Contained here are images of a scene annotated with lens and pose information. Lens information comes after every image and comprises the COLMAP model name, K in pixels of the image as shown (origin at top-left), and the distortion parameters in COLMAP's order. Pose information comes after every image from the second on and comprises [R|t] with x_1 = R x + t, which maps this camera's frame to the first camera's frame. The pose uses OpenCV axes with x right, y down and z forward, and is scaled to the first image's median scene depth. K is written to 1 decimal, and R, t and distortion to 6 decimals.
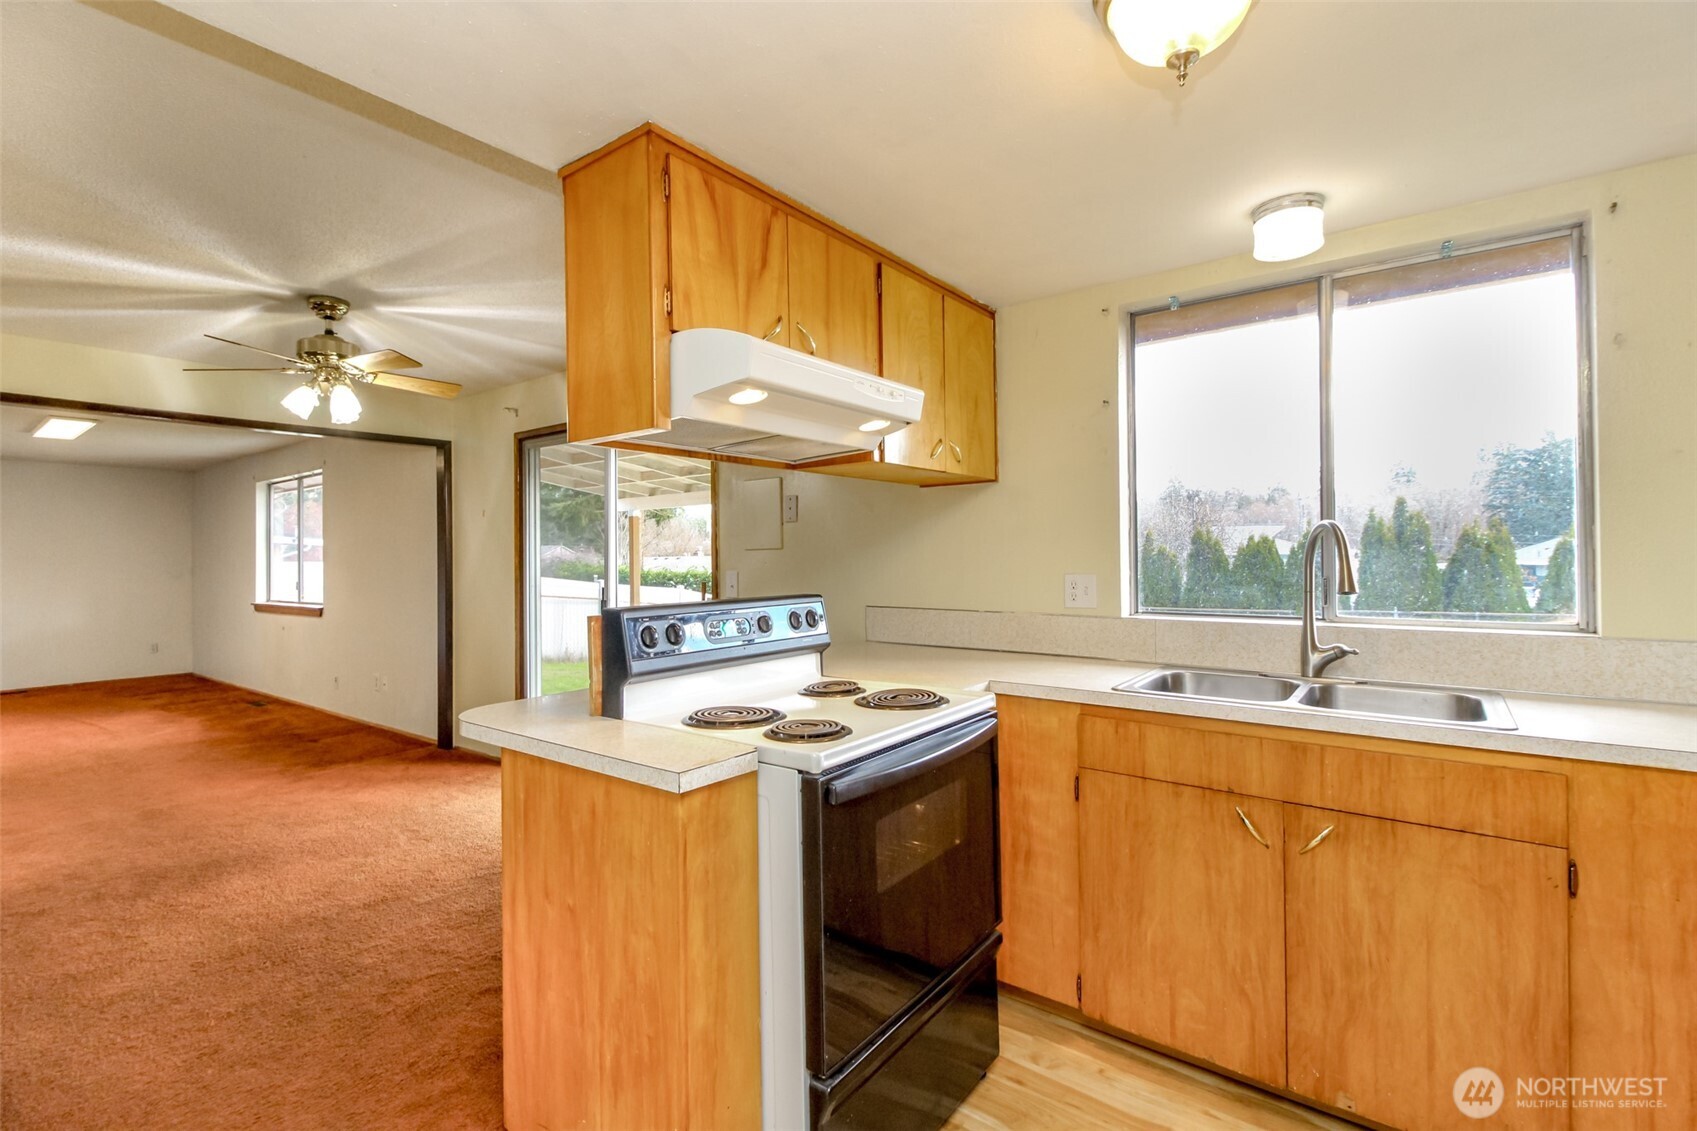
lens RADIAL K [[773.6, 0, 844.0], [0, 773.6, 556.7], [0, 0, 1]] dist [0.008388, -0.000573]
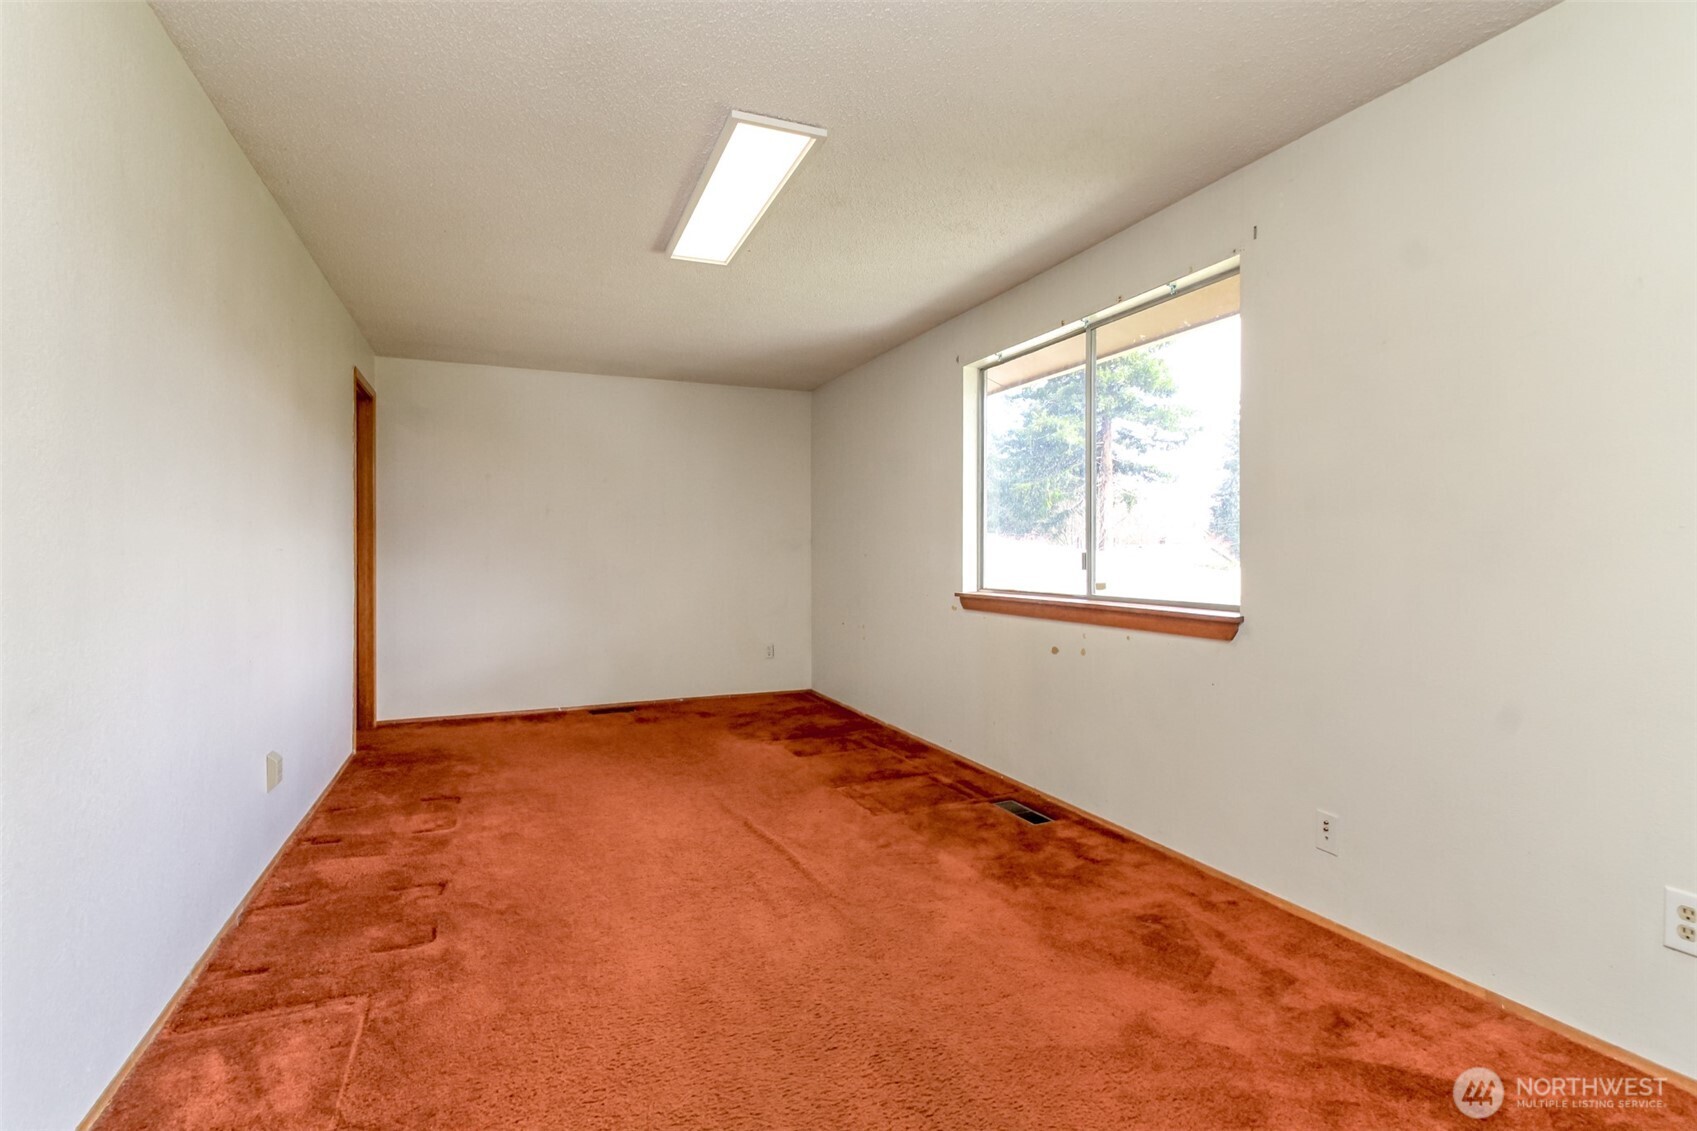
lens RADIAL K [[773.6, 0, 846.5], [0, 773.6, 559.7], [0, 0, 1]] dist [0.008388, -0.000573]
pose [[0.879569, 0.017206, -0.475460, -0.573428], [-0.010962, 0.999813, 0.015903, 0.029203], [0.475645, -0.008776, 0.879594, 0.493292]]
